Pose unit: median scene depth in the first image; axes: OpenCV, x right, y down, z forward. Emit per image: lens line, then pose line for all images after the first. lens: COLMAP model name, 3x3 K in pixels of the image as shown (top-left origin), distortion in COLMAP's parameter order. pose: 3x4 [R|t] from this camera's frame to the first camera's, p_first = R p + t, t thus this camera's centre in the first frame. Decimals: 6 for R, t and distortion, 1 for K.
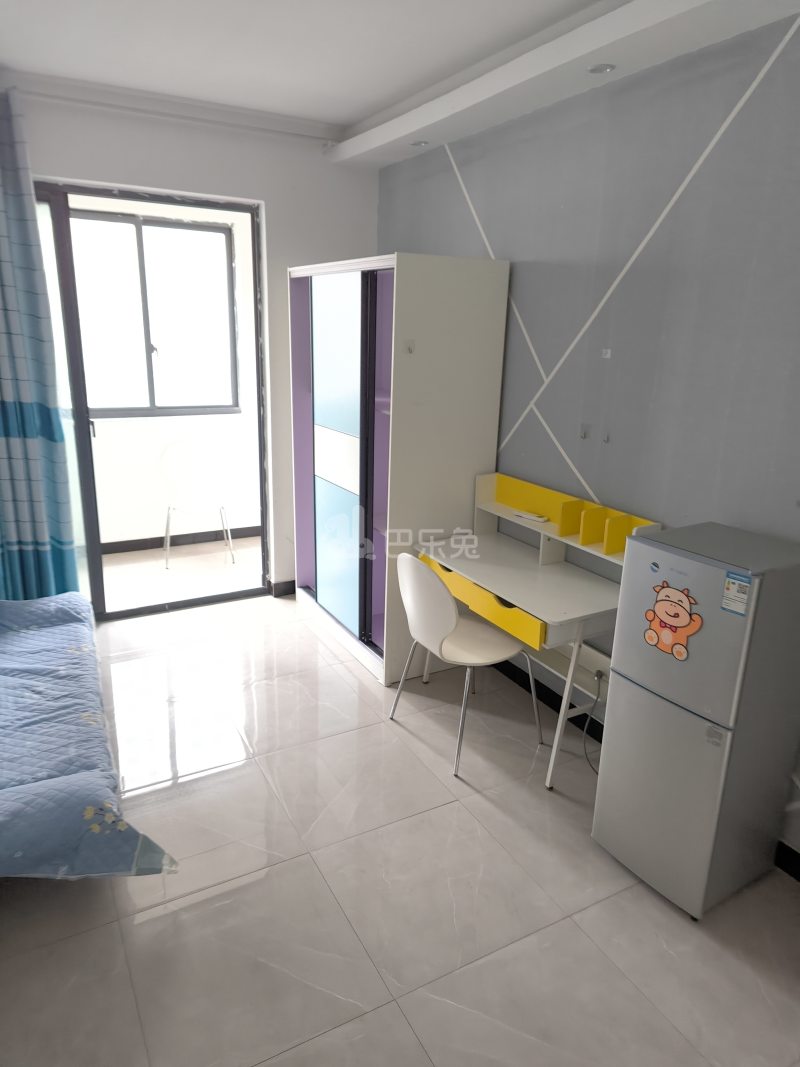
lens RADIAL K [[717.6, 0, 399.2], [0, 717.6, 533.8], [0, 0, 1]] dist [0.045931, -0.009342]
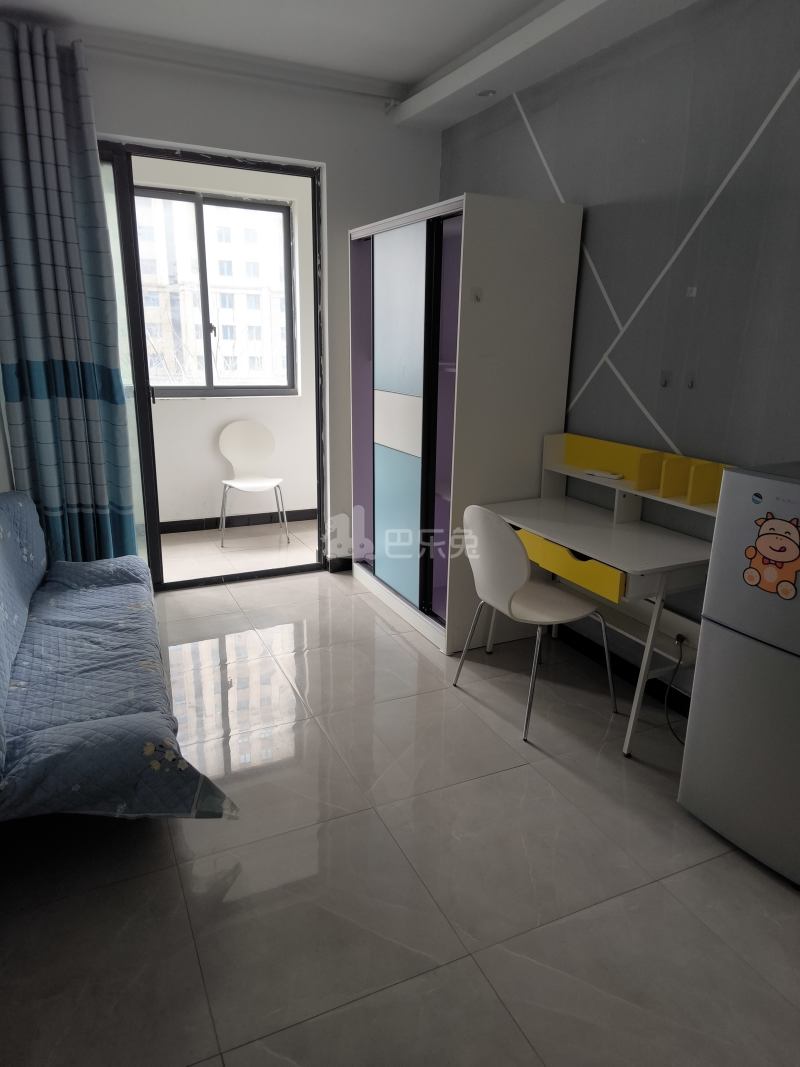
lens RADIAL K [[717.6, 0, 407.7], [0, 717.6, 532.8], [0, 0, 1]] dist [0.045931, -0.009342]
pose [[0.998377, 0.007381, -0.056472, -0.020475], [-0.007862, 0.999935, -0.008304, 0.062136], [0.056407, 0.008735, 0.998370, 0.039415]]
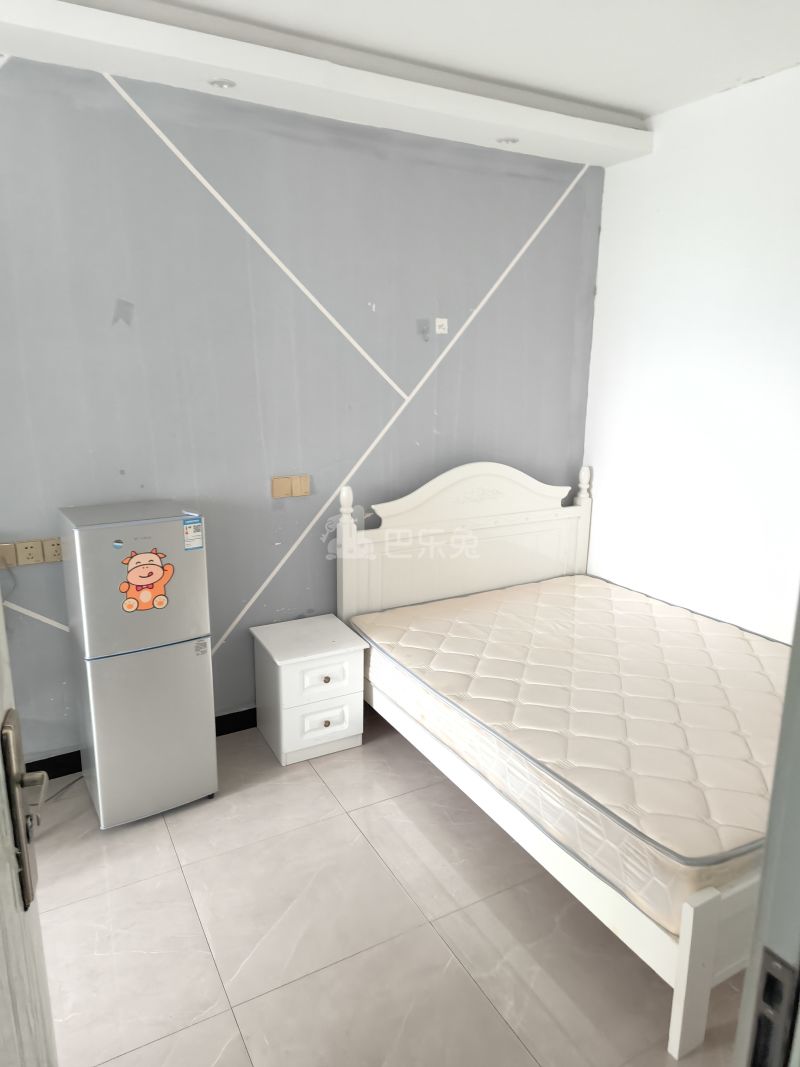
lens RADIAL K [[717.6, 0, 398.6], [0, 717.6, 535.3], [0, 0, 1]] dist [0.045931, -0.009342]
pose [[0.000454, -0.262086, 0.965044, -0.444809], [0.272997, 0.928420, 0.252011, -0.079796], [-0.962015, 0.263340, 0.071970, 0.305381]]
